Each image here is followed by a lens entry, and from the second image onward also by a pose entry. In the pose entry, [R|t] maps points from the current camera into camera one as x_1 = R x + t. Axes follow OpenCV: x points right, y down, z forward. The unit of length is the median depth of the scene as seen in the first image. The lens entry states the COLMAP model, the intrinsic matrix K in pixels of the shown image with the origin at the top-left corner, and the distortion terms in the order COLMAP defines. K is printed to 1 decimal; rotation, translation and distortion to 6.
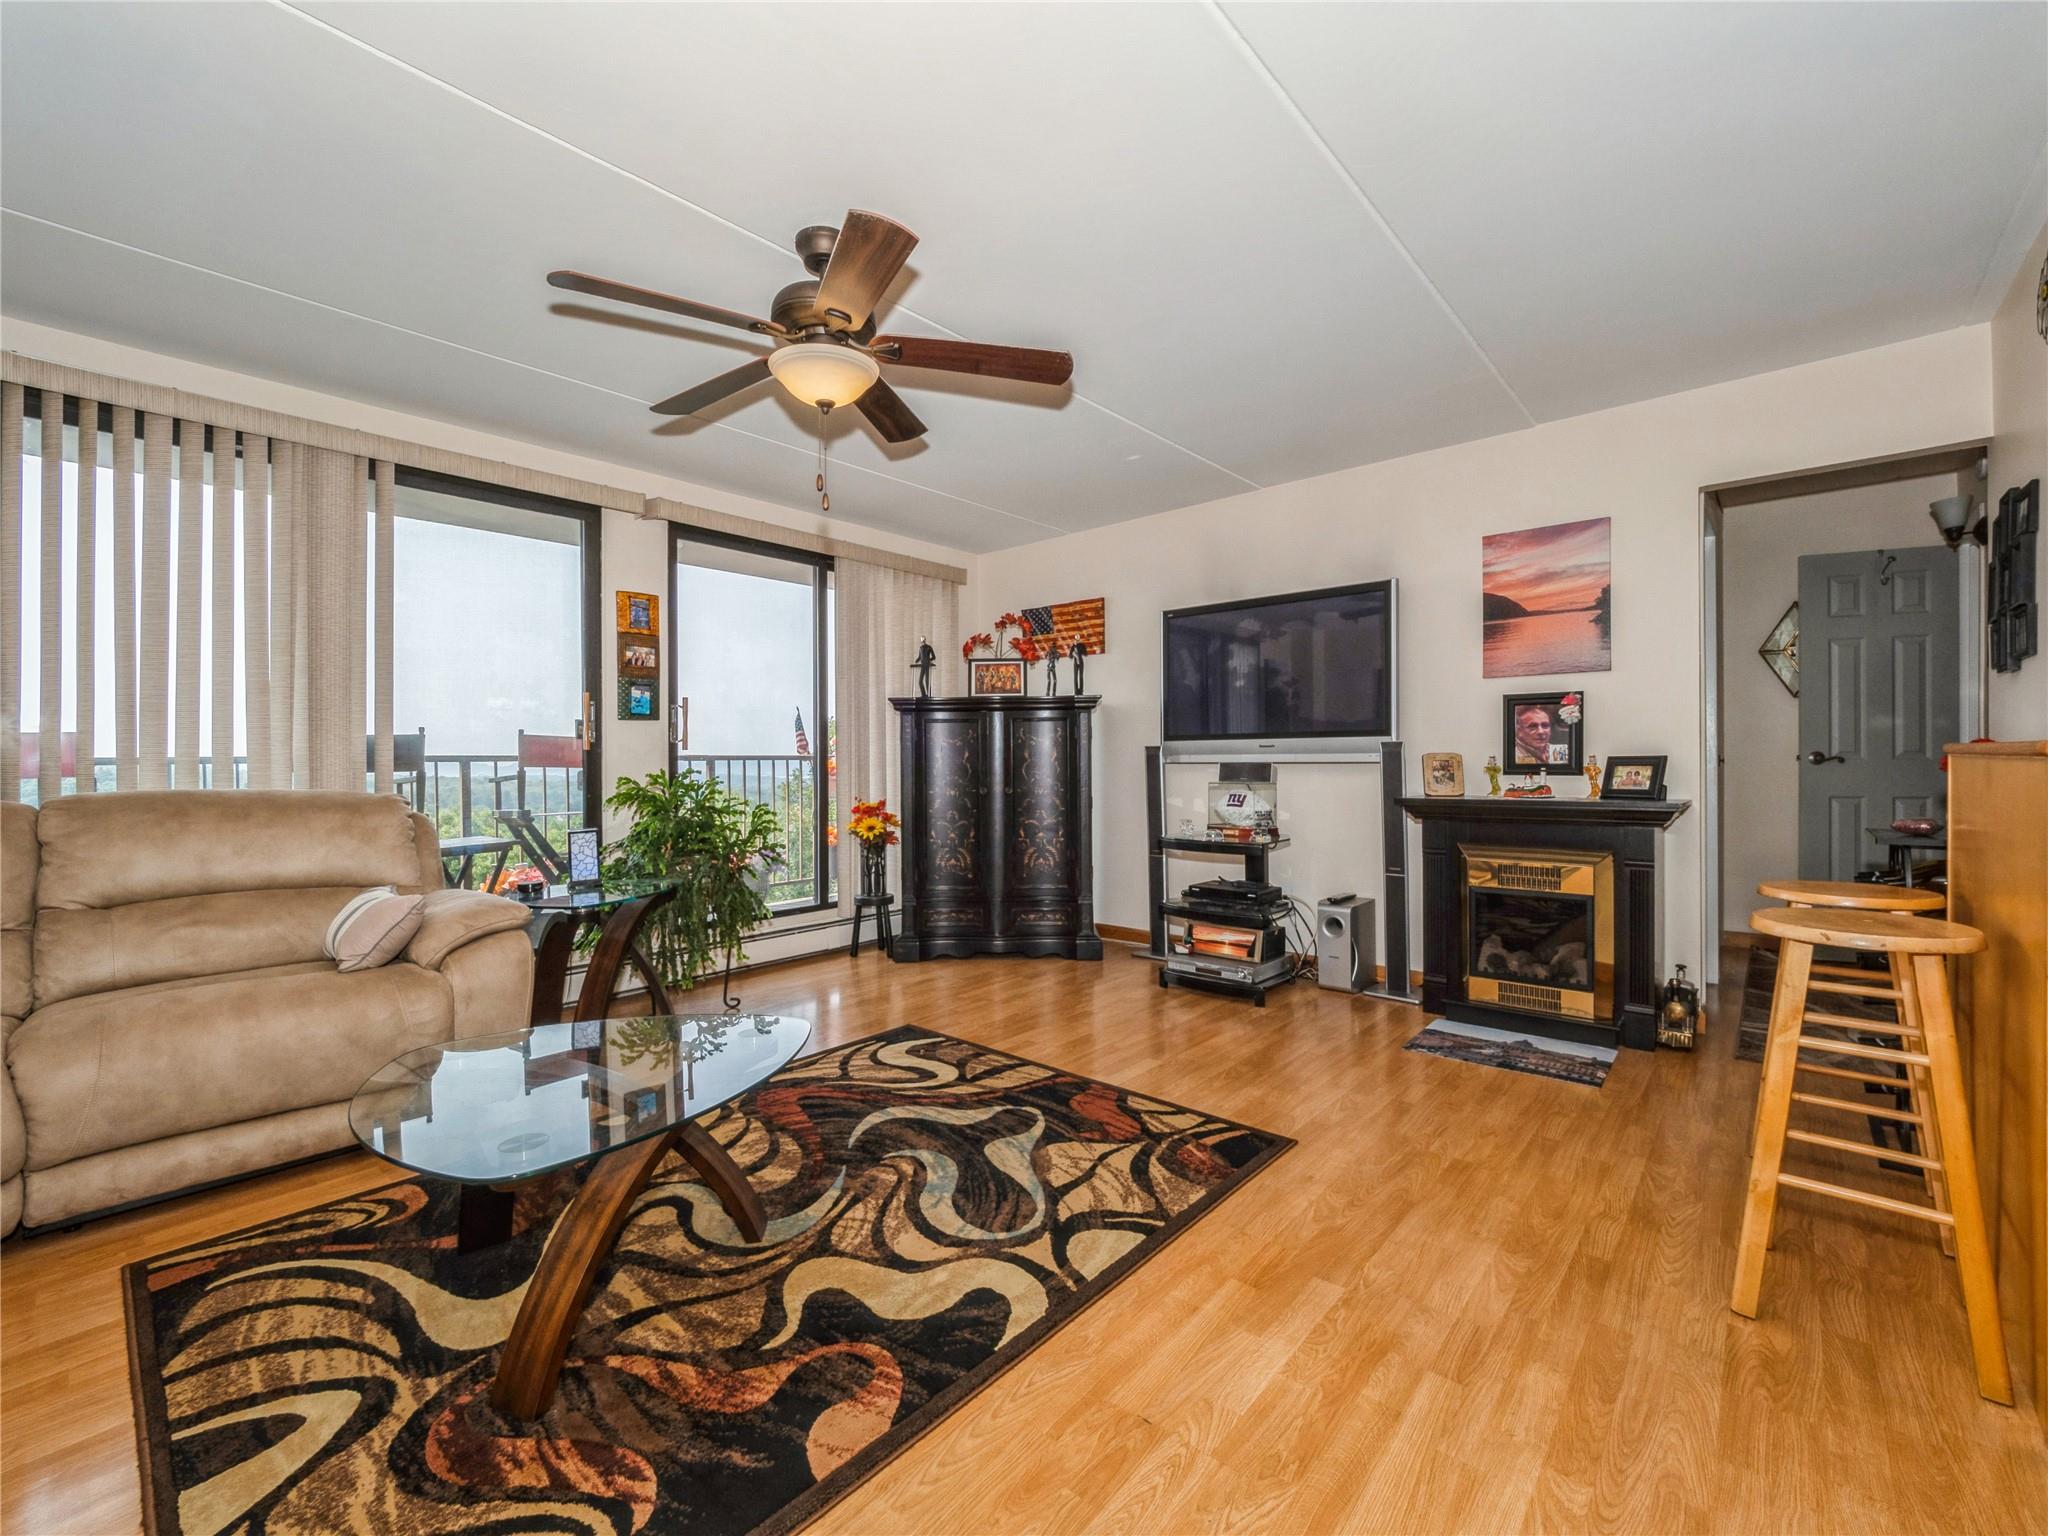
lens RADIAL K [[866.3, 0, 1019.3], [0, 866.3, 756.4], [0, 0, 1]] dist [-0.002180, -0.000211]
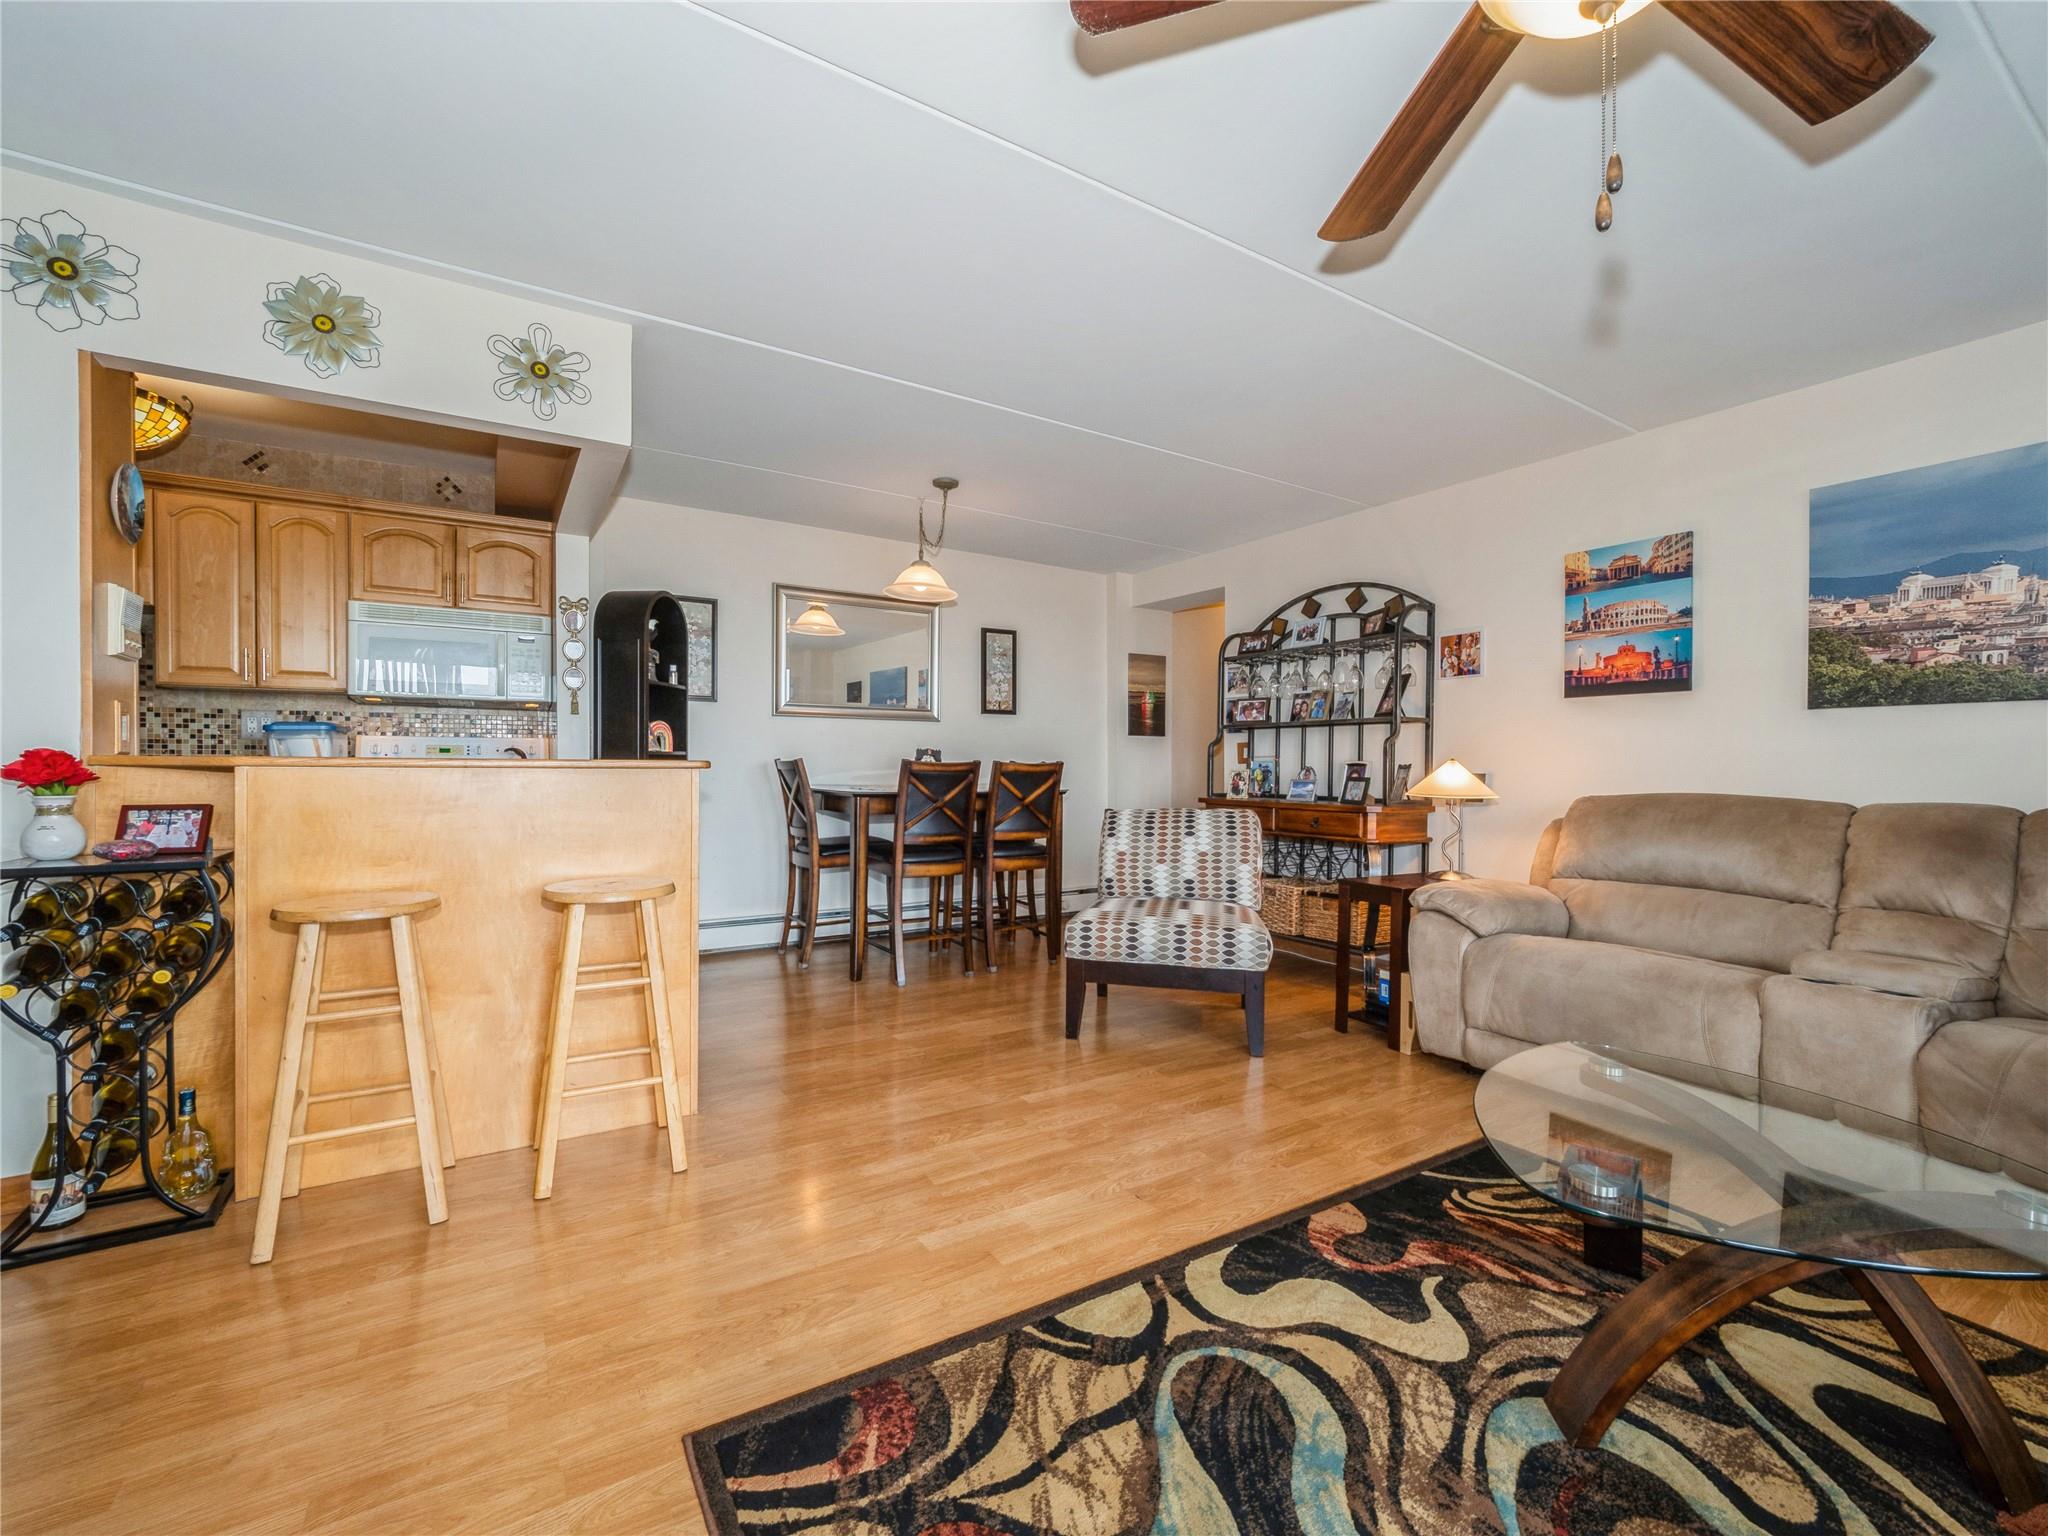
lens RADIAL K [[866.3, 0, 1019.5], [0, 866.3, 768.2], [0, 0, 1]] dist [-0.002180, -0.000211]
pose [[-0.957513, 0.000724, 0.288389, -0.053664], [0.001217, 0.999998, 0.001530, -0.001077], [-0.288387, 0.001816, -0.957512, 1.365785]]
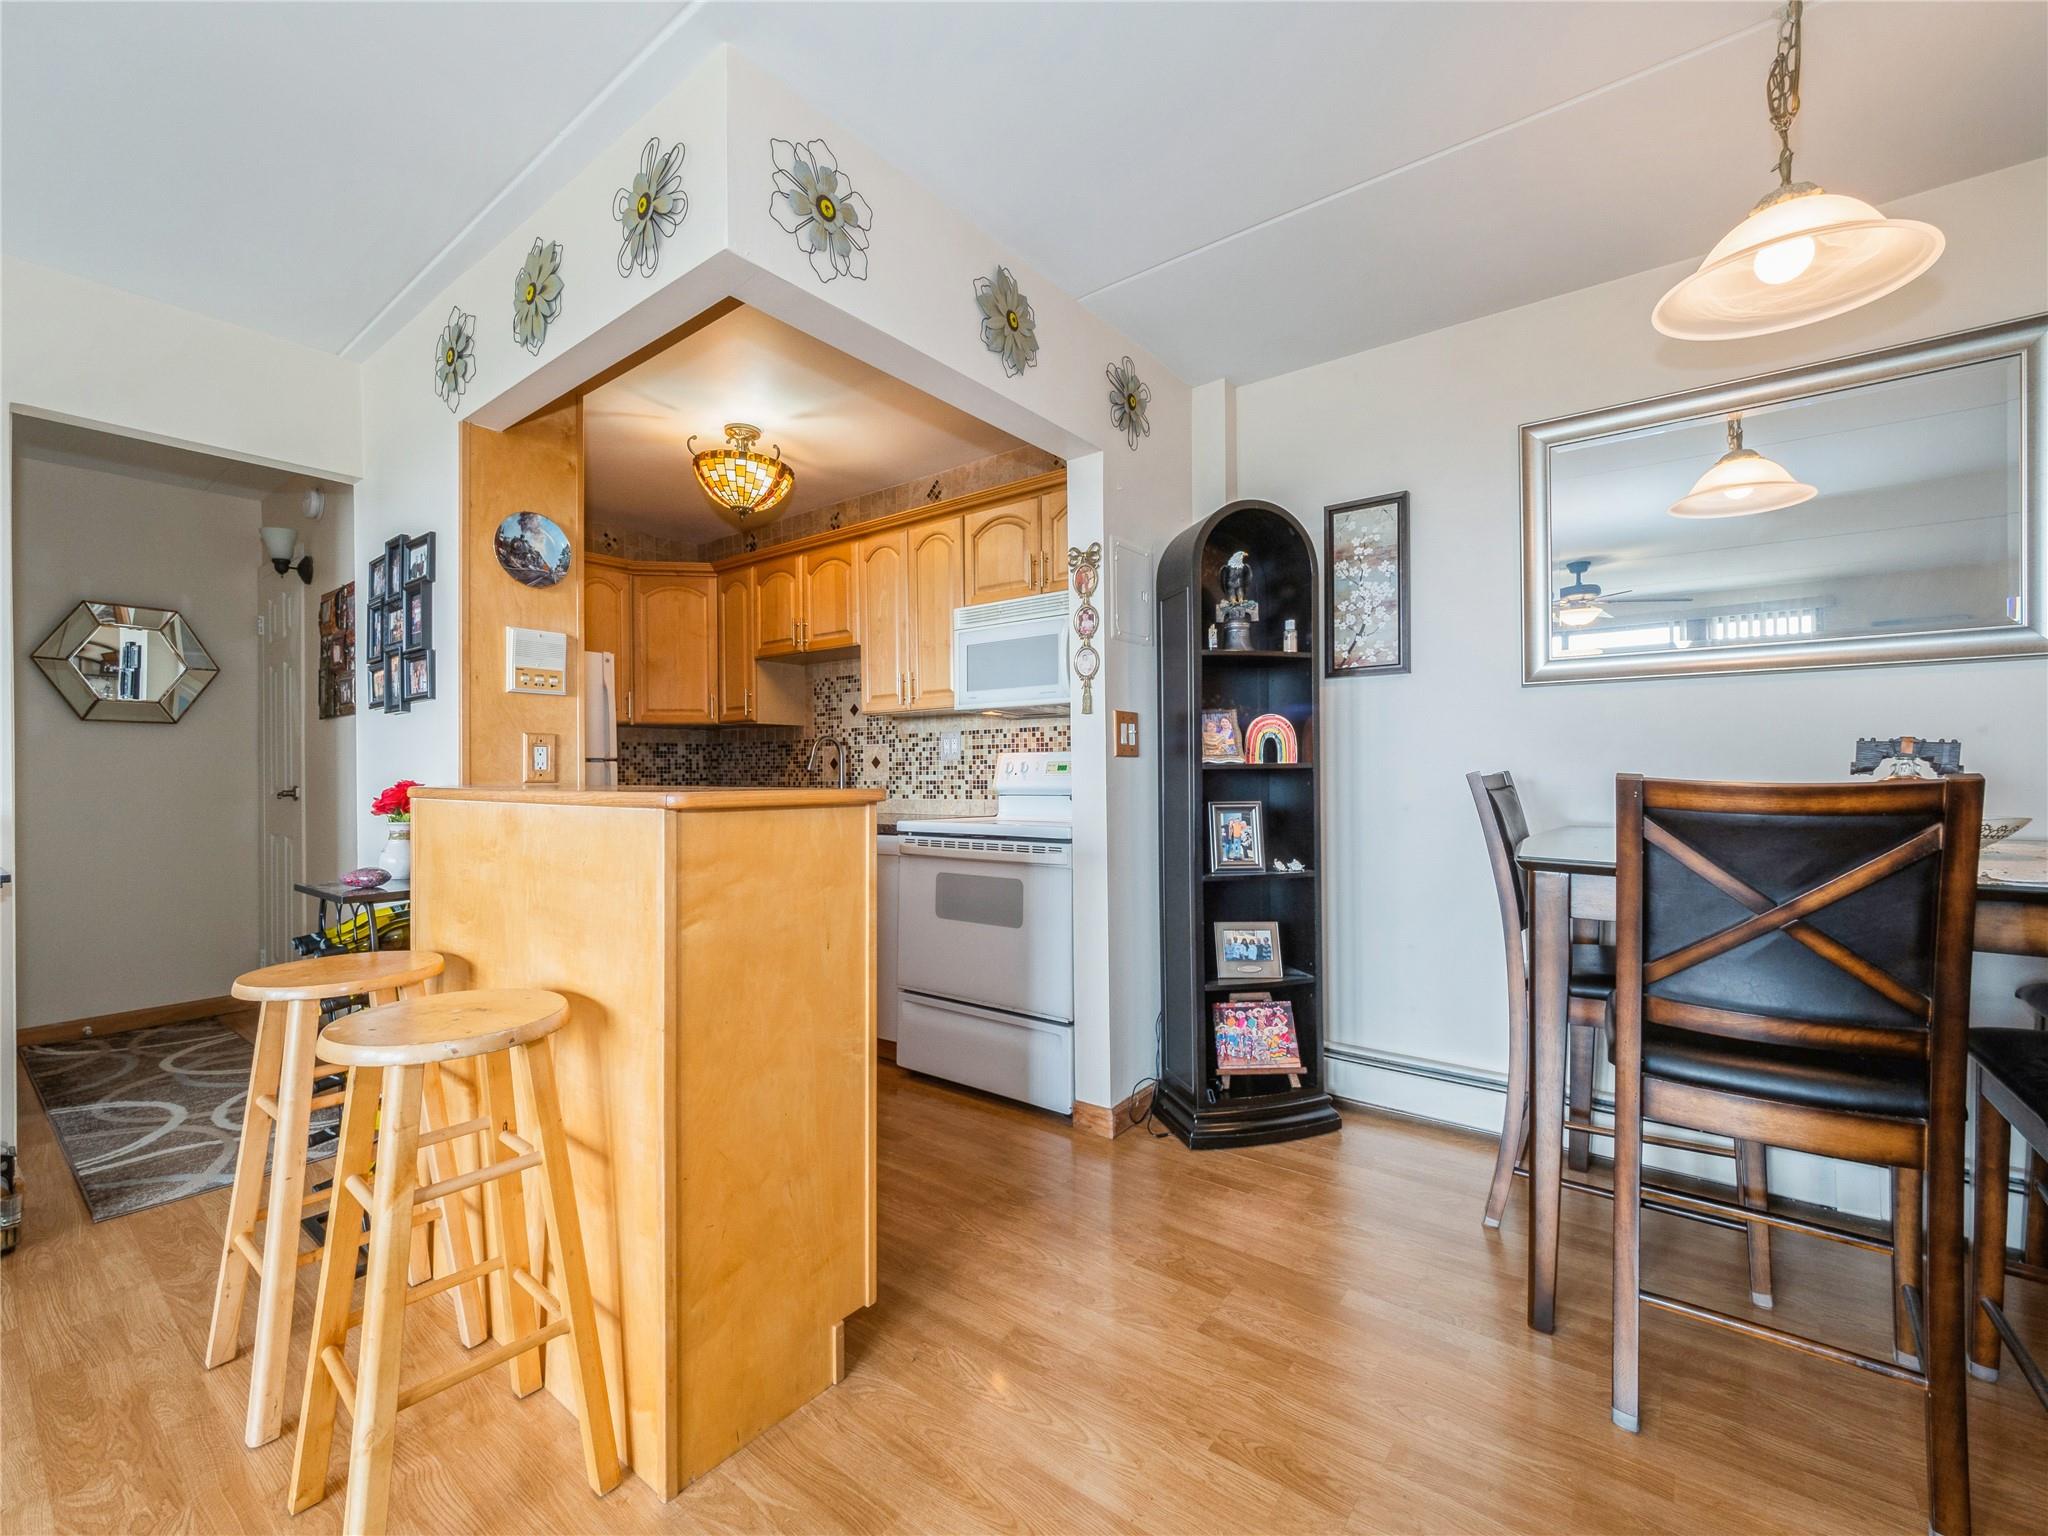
lens RADIAL K [[866.3, 0, 1013.8], [0, 866.3, 777.6], [0, 0, 1]] dist [-0.002180, -0.000211]
pose [[-0.063085, 0.003027, 0.998004, 0.084517], [0.006436, 0.999976, -0.002626, -0.014179], [-0.997987, 0.006257, -0.063103, 0.329341]]
